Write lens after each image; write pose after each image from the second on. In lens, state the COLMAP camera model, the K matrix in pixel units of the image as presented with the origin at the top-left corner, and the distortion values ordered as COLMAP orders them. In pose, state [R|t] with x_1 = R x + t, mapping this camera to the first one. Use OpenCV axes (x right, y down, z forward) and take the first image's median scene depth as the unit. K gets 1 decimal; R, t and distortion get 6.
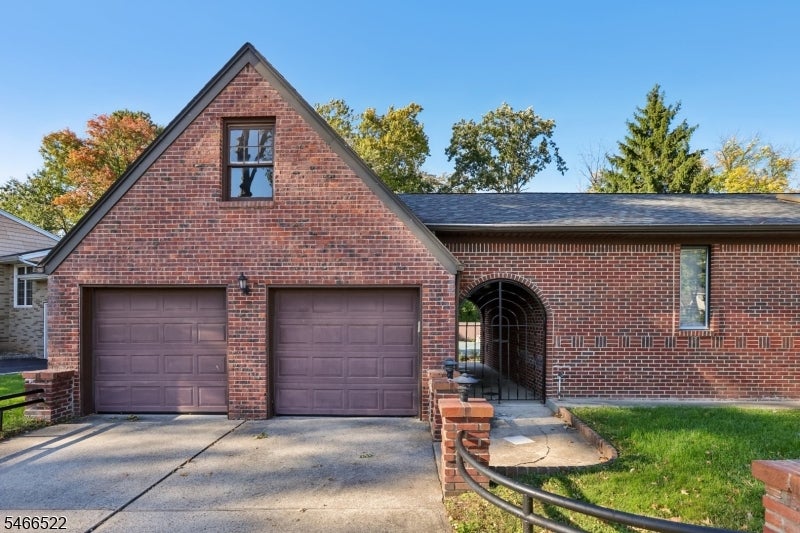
lens RADIAL K [[382.9, 0, 400.1], [0, 382.9, 291.8], [0, 0, 1]] dist [-0.028647, 0.000450]
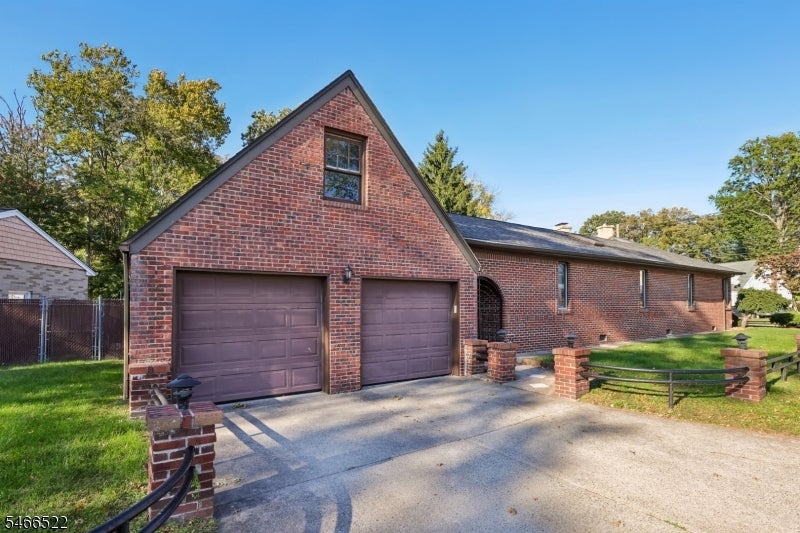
lens RADIAL K [[364.6, 0, 400.0], [0, 364.6, 266.5], [0, 0, 1]] dist [-0.063445, 0.030281]
pose [[0.844599, 0.051951, 0.532873, -0.844671], [-0.032356, 0.998415, -0.046053, 0.001301], [-0.534421, 0.021655, 0.844941, -0.022940]]
